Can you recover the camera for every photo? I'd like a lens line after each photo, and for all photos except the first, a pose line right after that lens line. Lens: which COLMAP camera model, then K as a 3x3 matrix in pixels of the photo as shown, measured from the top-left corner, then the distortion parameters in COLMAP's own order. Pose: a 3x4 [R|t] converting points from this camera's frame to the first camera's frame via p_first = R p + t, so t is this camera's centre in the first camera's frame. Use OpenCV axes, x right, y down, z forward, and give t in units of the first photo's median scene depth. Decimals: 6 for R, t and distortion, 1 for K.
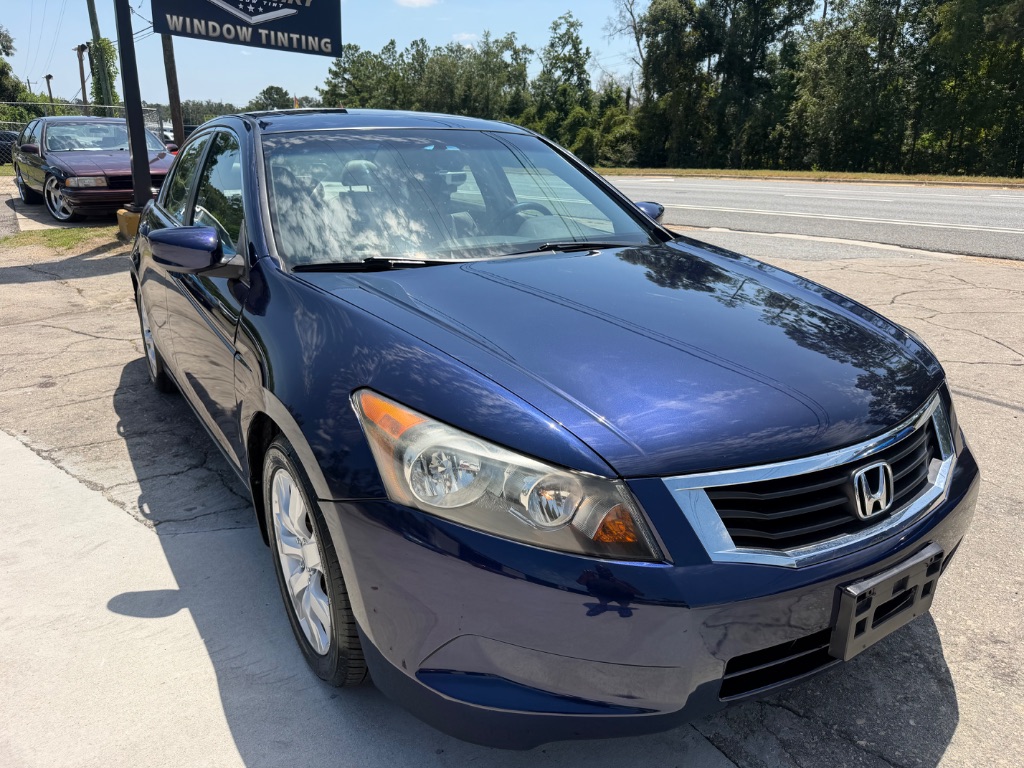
lens RADIAL K [[734.0, 0, 510.5], [0, 734.0, 389.3], [0, 0, 1]] dist [0.012294, -0.024129]
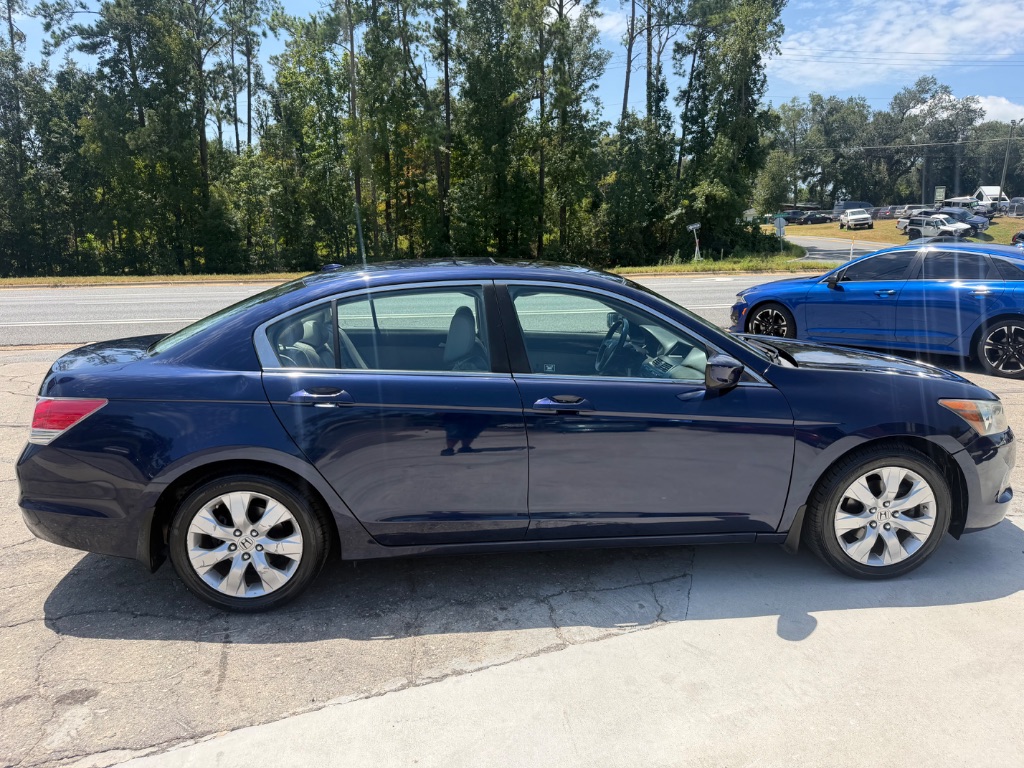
lens RADIAL K [[734.0, 0, 511.5], [0, 734.0, 396.9], [0, 0, 1]] dist [0.012294, -0.024129]
pose [[0.462408, -0.185703, 0.867003, -0.408825], [0.284054, 0.957312, 0.053548, -0.074275], [-0.839936, 0.221514, 0.495418, 0.151731]]
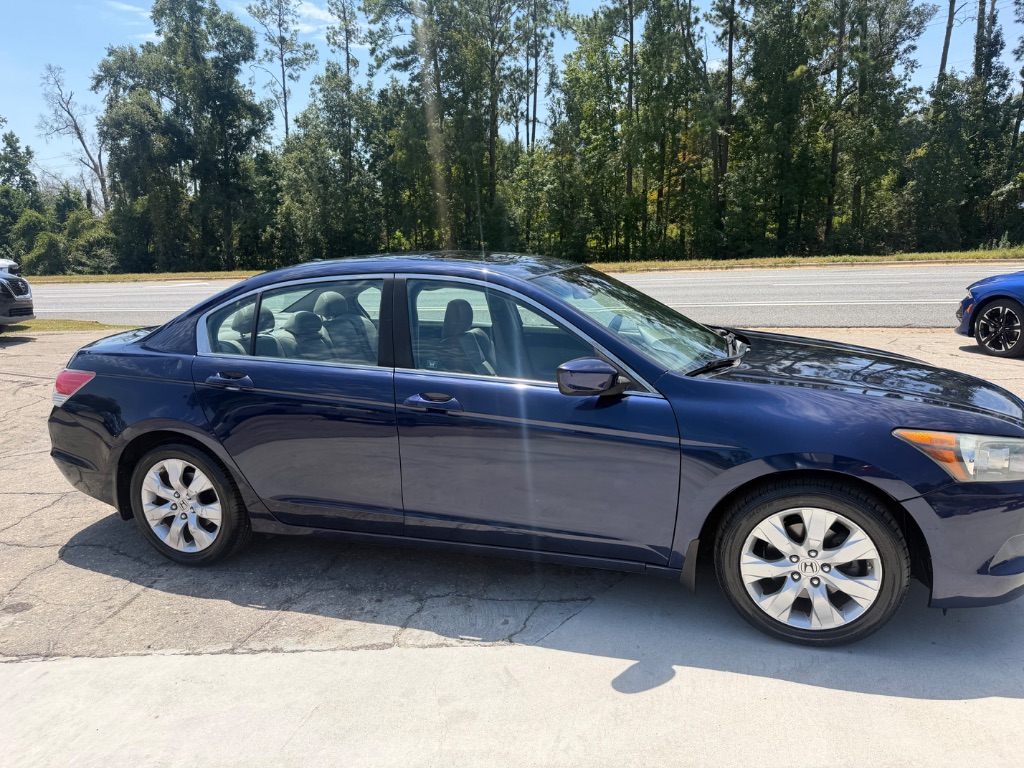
lens RADIAL K [[734.0, 0, 502.8], [0, 734.0, 390.1], [0, 0, 1]] dist [0.012294, -0.024129]
pose [[0.773130, -0.151529, 0.615881, -0.293660], [0.226282, 0.973038, -0.044655, -0.033224], [-0.592509, 0.173887, 0.786573, 0.031364]]
